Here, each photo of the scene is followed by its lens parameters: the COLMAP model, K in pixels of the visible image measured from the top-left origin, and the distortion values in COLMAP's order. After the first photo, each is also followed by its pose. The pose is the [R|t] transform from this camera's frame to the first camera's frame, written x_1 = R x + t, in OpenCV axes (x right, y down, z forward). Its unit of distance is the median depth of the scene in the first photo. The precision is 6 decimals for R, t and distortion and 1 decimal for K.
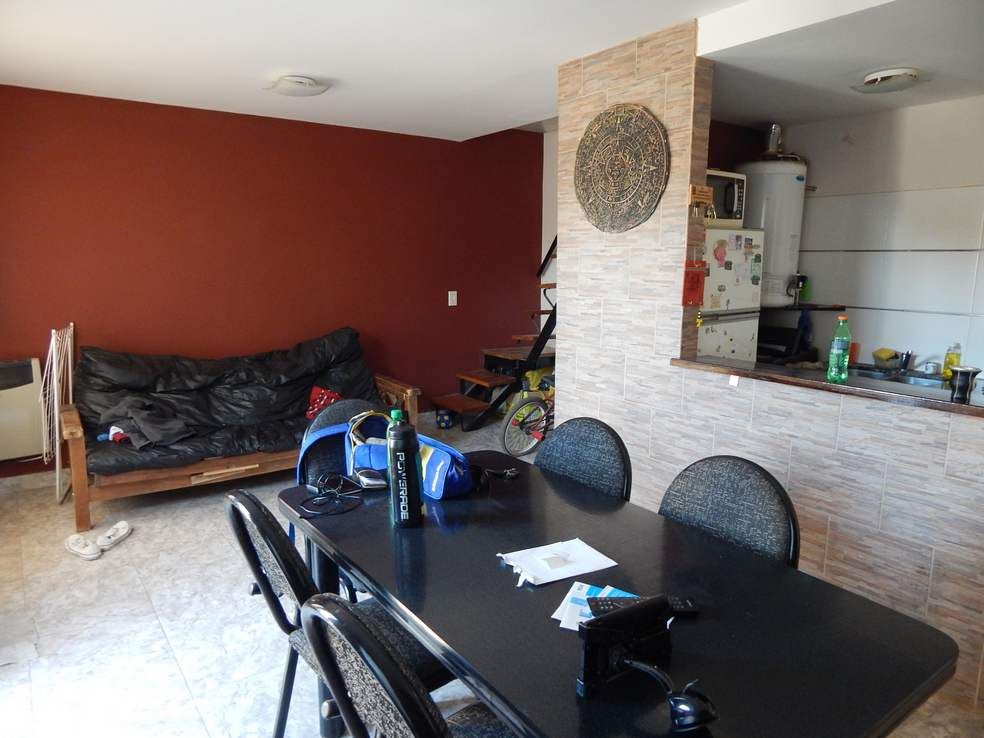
lens RADIAL K [[648.0, 0, 492.0], [0, 648.0, 369.0], [0, 0, 1]] dist [0.001254, -0.007764]
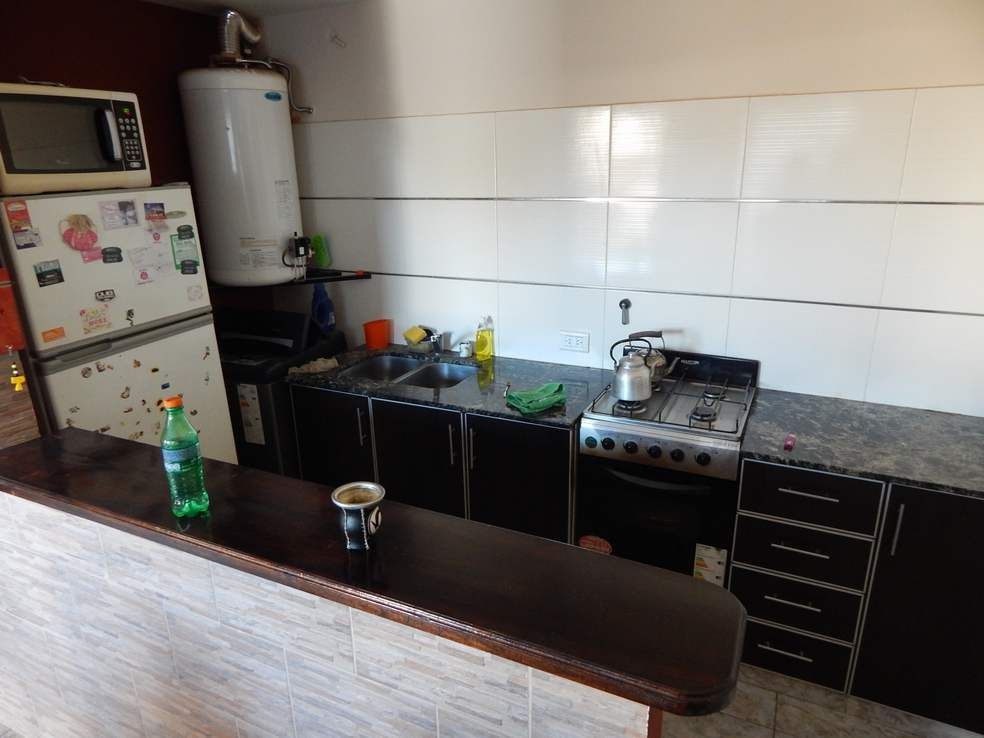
lens RADIAL K [[648.0, 0, 492.0], [0, 648.0, 369.0], [0, 0, 1]] dist [0.001254, -0.007764]
pose [[0.882105, -0.167642, 0.440212, 0.430355], [0.104420, 0.980868, 0.164297, -0.129903], [-0.459333, -0.098960, 0.882734, 0.336895]]
